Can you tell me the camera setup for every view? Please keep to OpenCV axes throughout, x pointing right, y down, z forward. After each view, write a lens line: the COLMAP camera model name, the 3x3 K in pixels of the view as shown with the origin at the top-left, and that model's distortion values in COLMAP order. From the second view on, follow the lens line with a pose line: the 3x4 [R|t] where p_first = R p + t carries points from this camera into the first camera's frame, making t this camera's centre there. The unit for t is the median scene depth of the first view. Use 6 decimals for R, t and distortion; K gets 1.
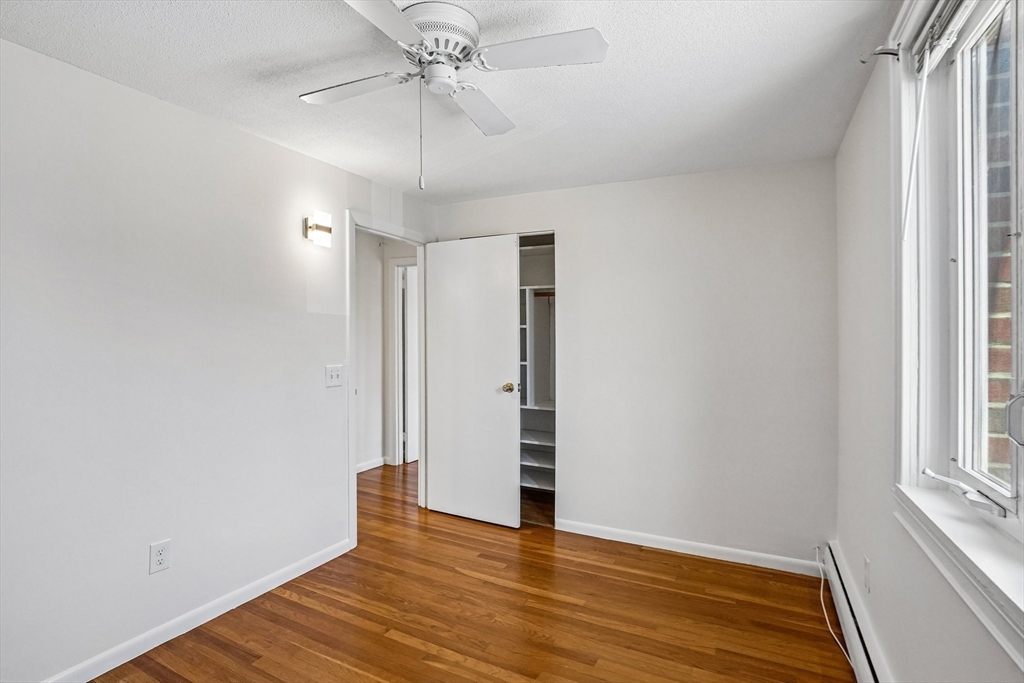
lens RADIAL K [[496.5, 0, 515.5], [0, 496.5, 344.8], [0, 0, 1]] dist [-0.037351, 0.000069]
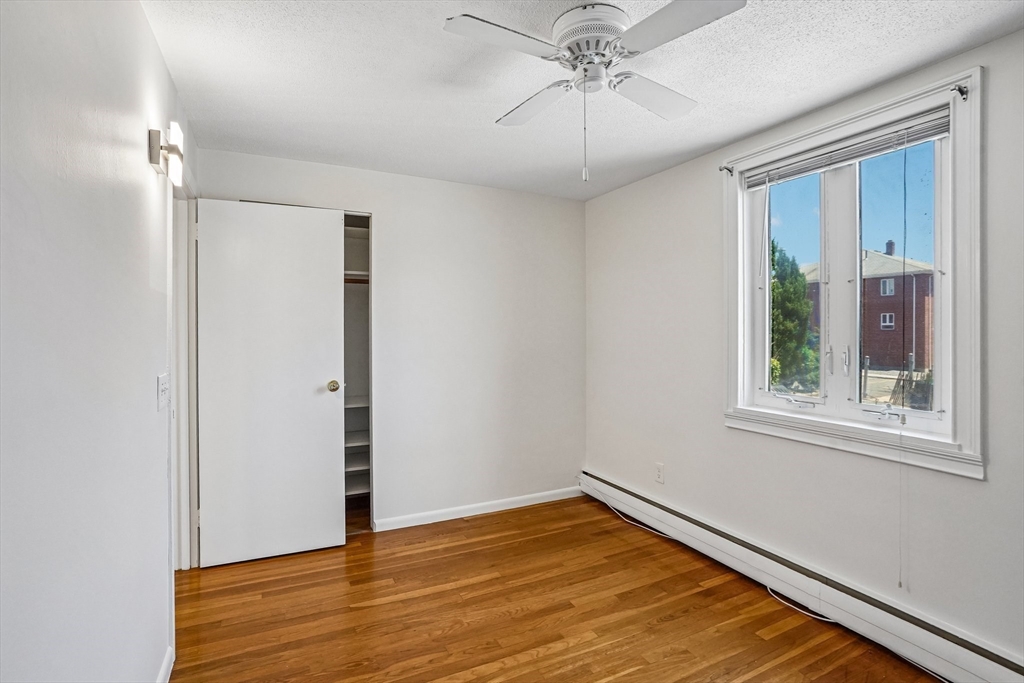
lens RADIAL K [[485.5, 0, 511.5], [0, 485.5, 329.2], [0, 0, 1]] dist [-0.061293, 0.023811]
pose [[0.599315, -0.006366, 0.800488, -0.595674], [0.012831, 0.999916, -0.001654, -0.009241], [-0.800411, 0.011263, 0.599346, 0.297380]]
